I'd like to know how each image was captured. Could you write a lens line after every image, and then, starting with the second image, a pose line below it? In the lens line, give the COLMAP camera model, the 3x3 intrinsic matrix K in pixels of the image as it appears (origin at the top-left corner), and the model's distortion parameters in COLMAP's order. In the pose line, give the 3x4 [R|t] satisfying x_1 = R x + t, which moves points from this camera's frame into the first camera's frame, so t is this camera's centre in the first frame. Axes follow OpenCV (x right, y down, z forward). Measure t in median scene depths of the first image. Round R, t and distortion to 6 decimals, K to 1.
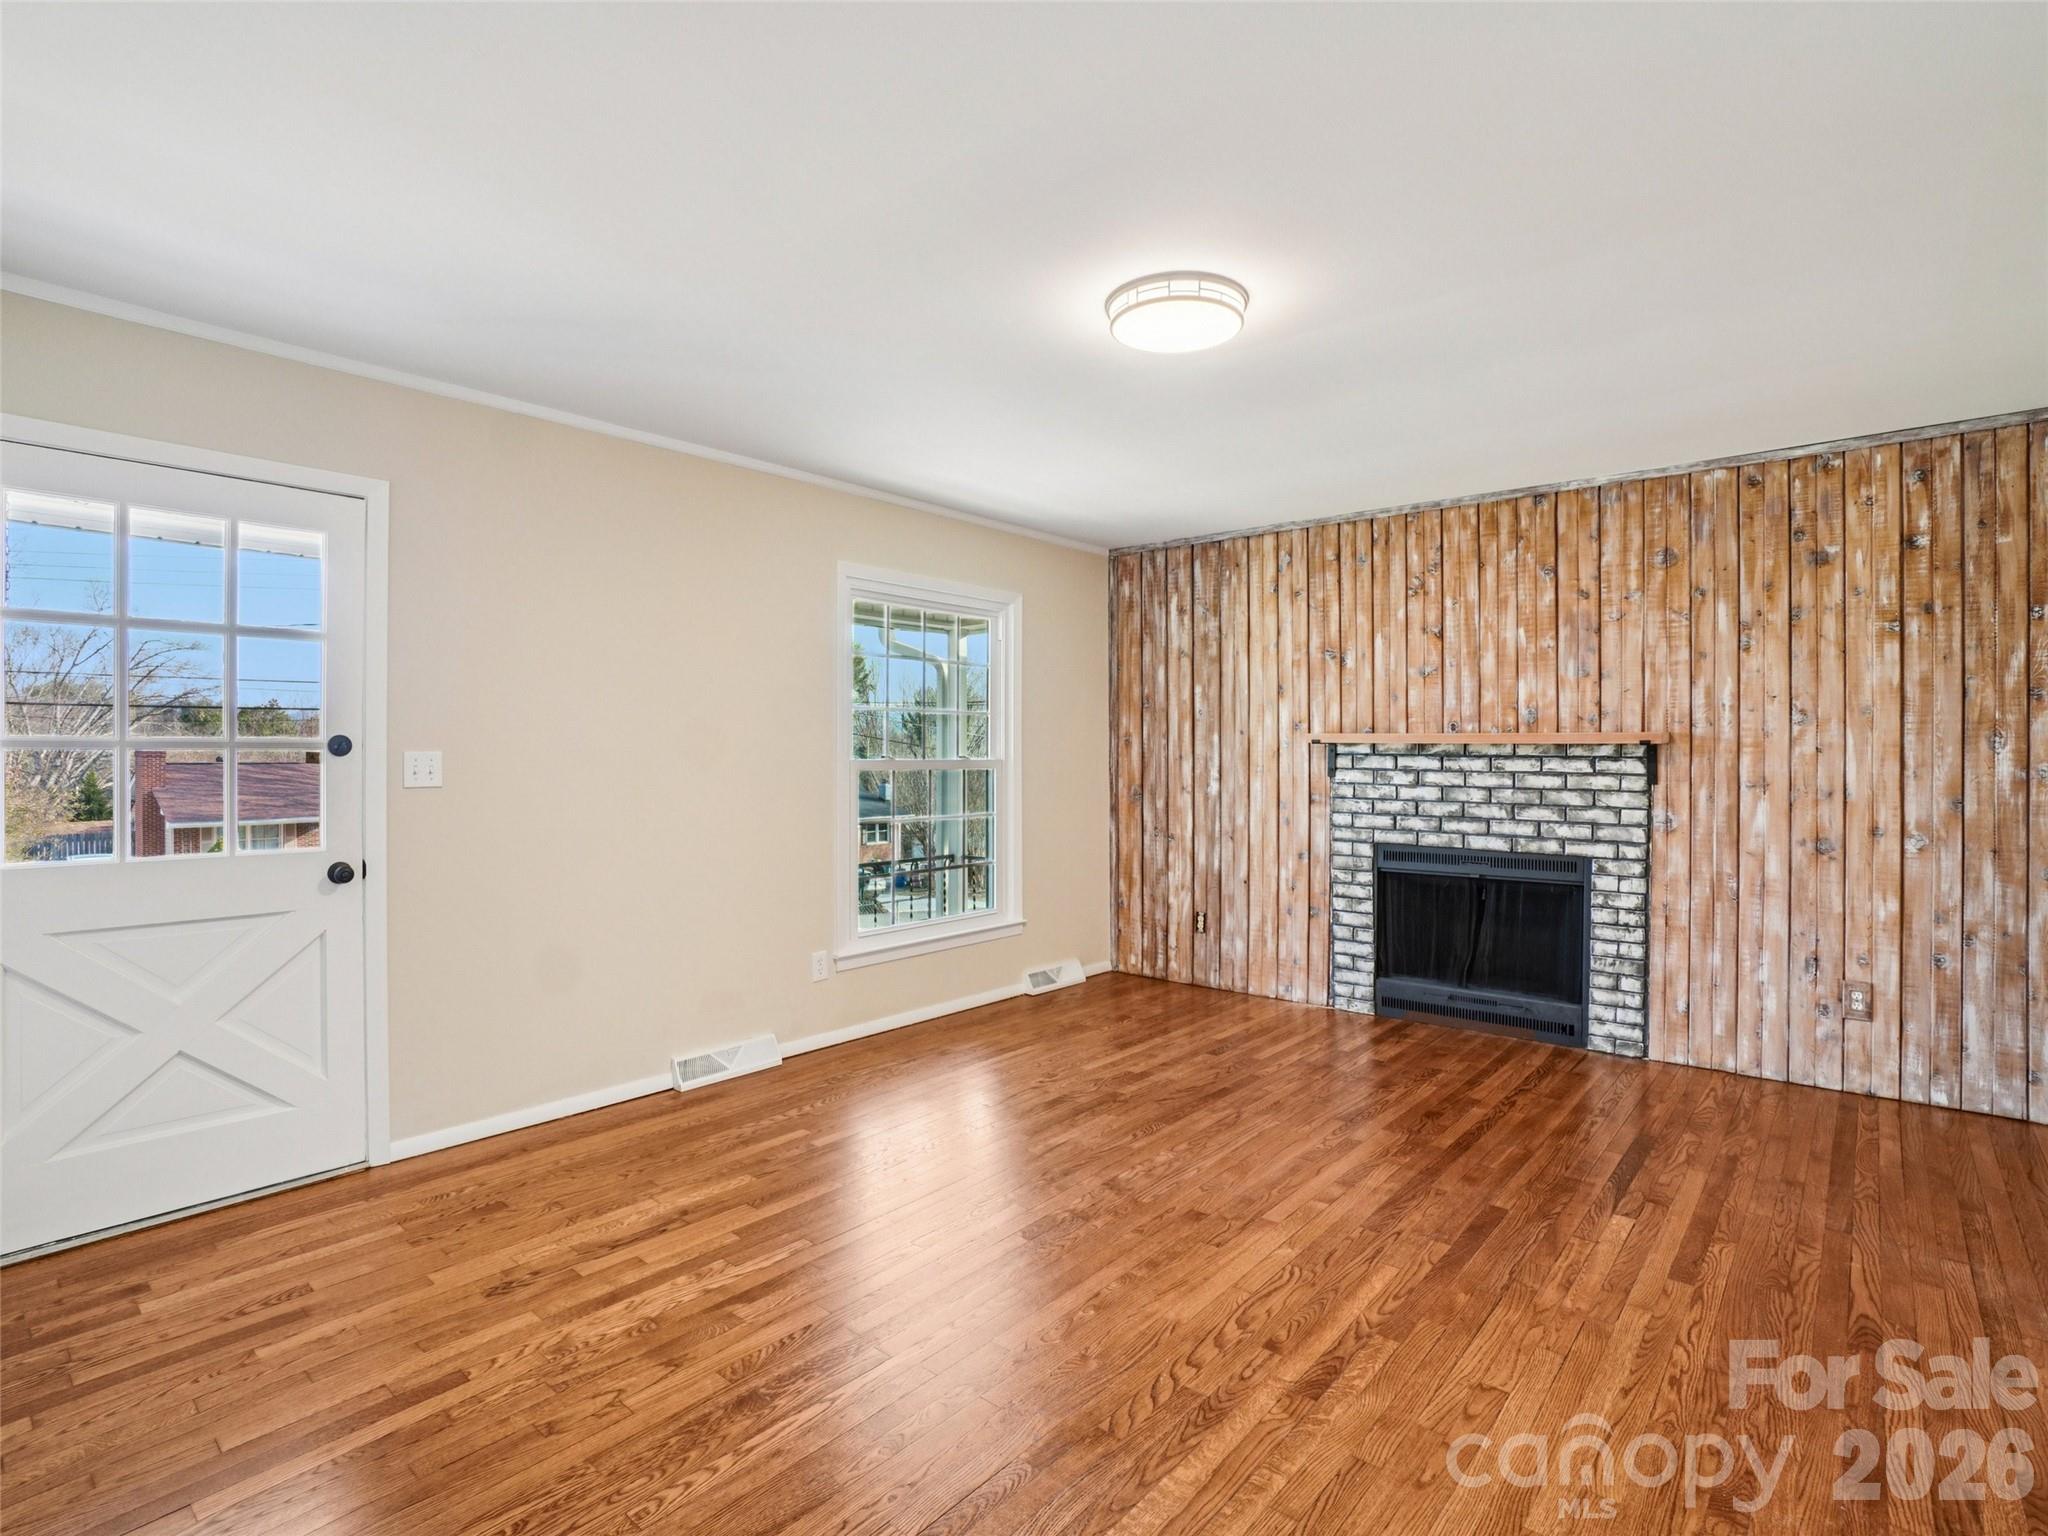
lens RADIAL K [[1019.0, 0, 1014.8], [0, 1019.0, 751.1], [0, 0, 1]] dist [-0.065580, 0.025877]
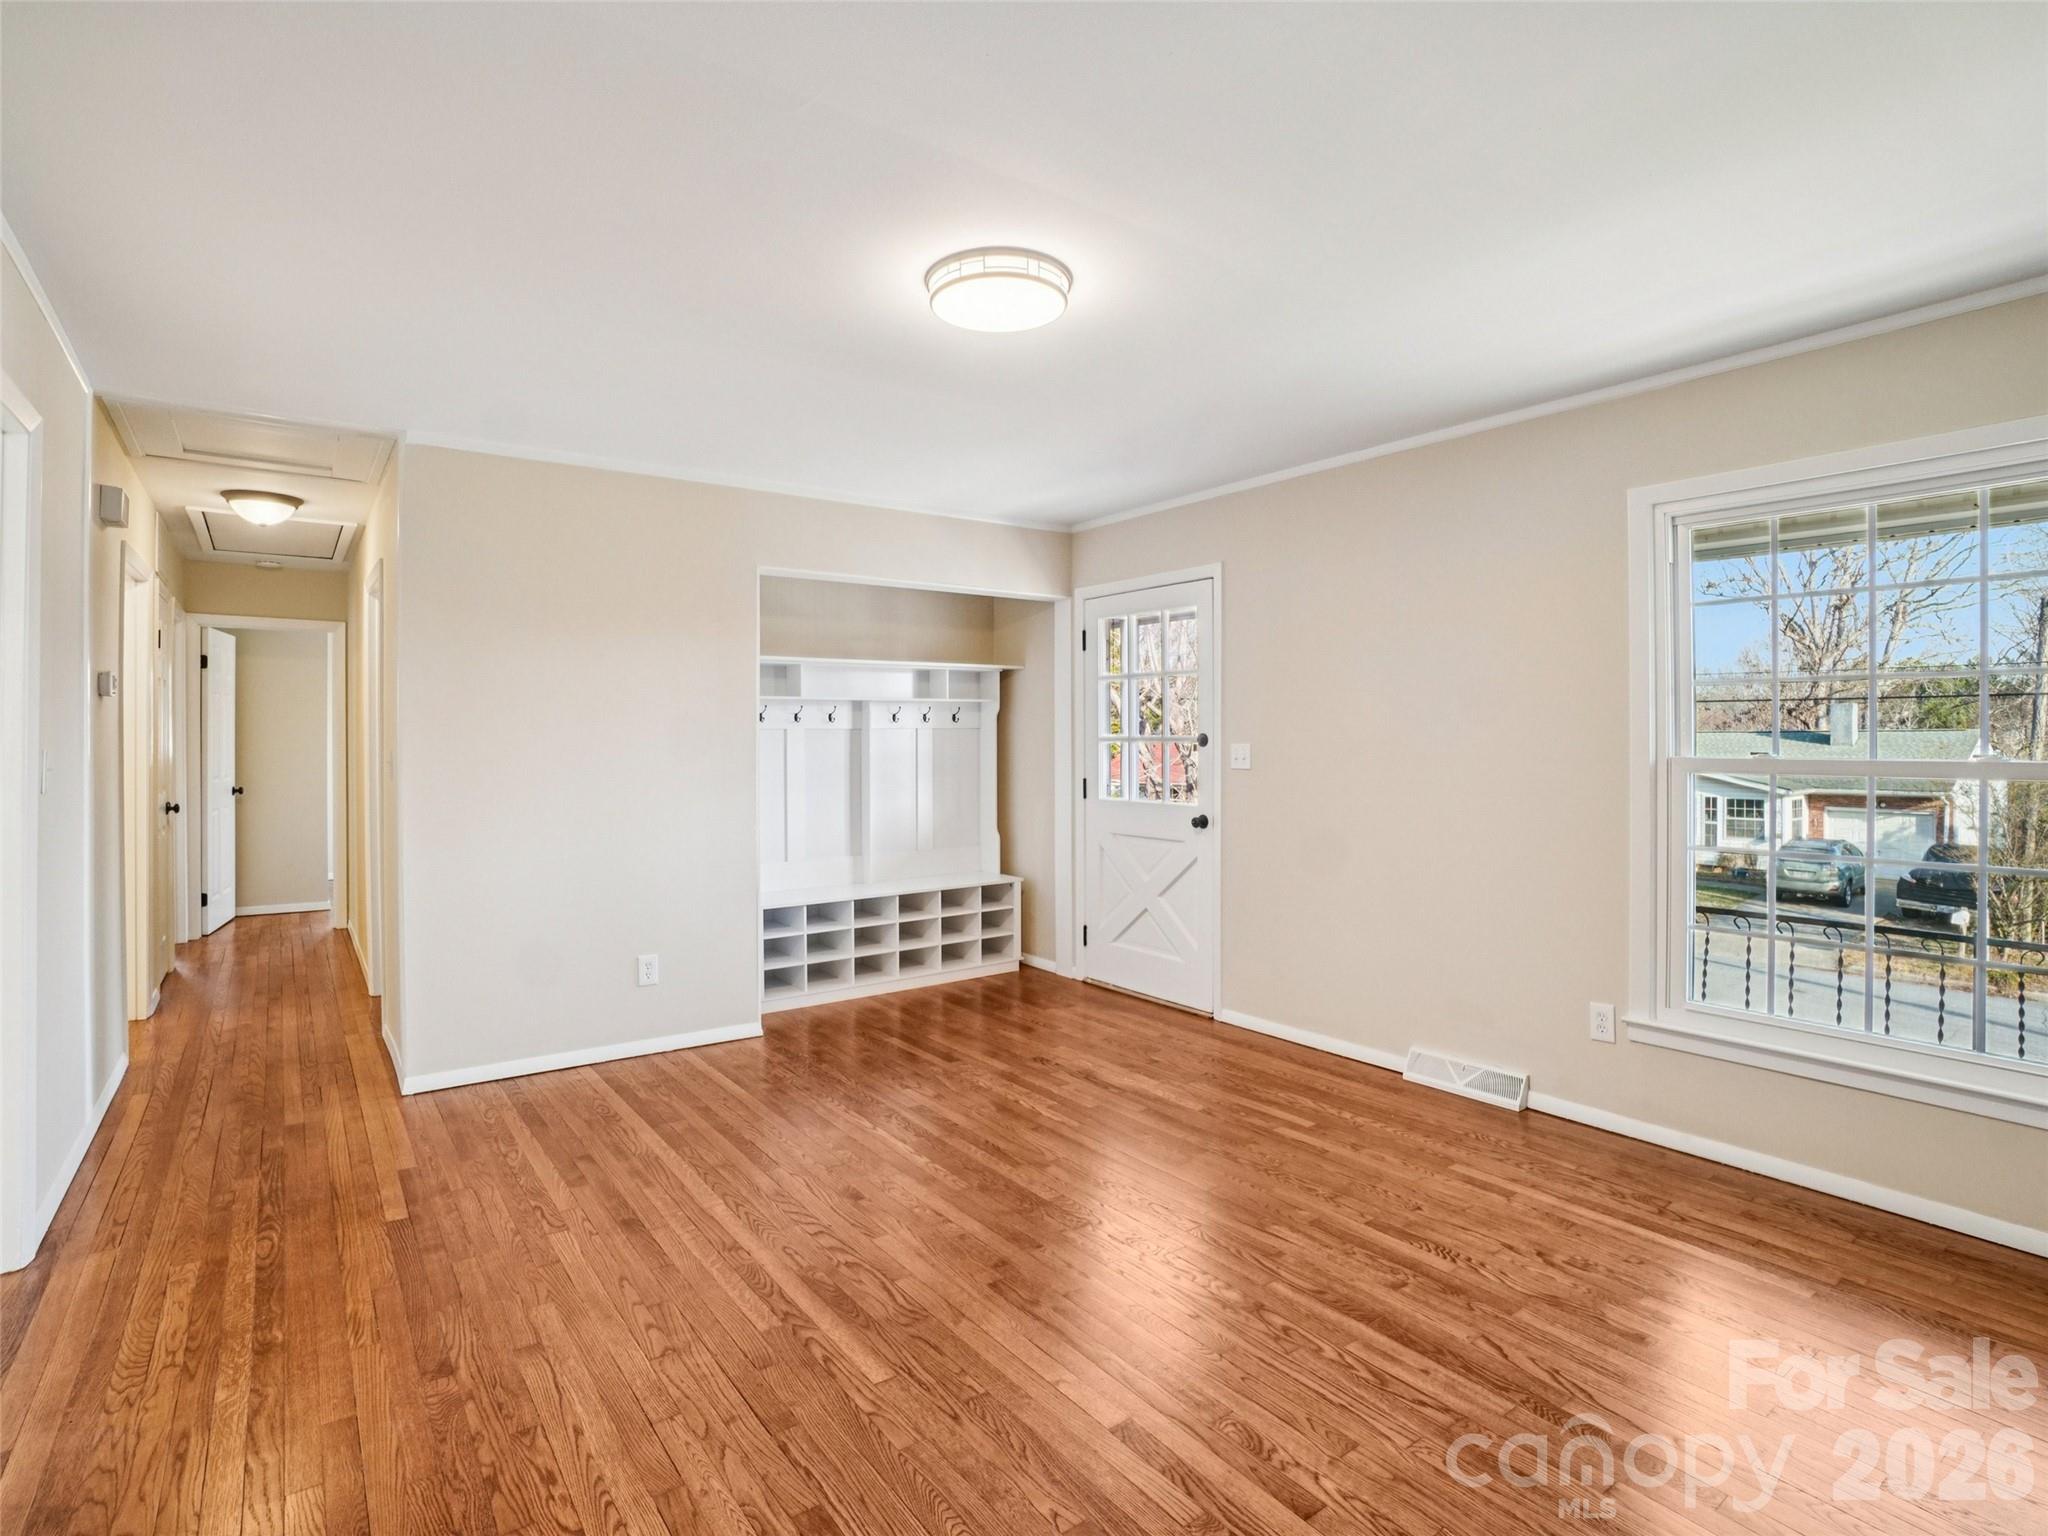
lens RADIAL K [[1036.3, 0, 1008.4], [0, 1036.3, 740.7], [0, 0, 1]] dist [-0.071951, 0.031897]
pose [[-0.230689, 0.000074, -0.973027, 0.961592], [0.000784, 1.000000, -0.000110, -0.004686], [0.973027, -0.000788, -0.230689, 1.069636]]
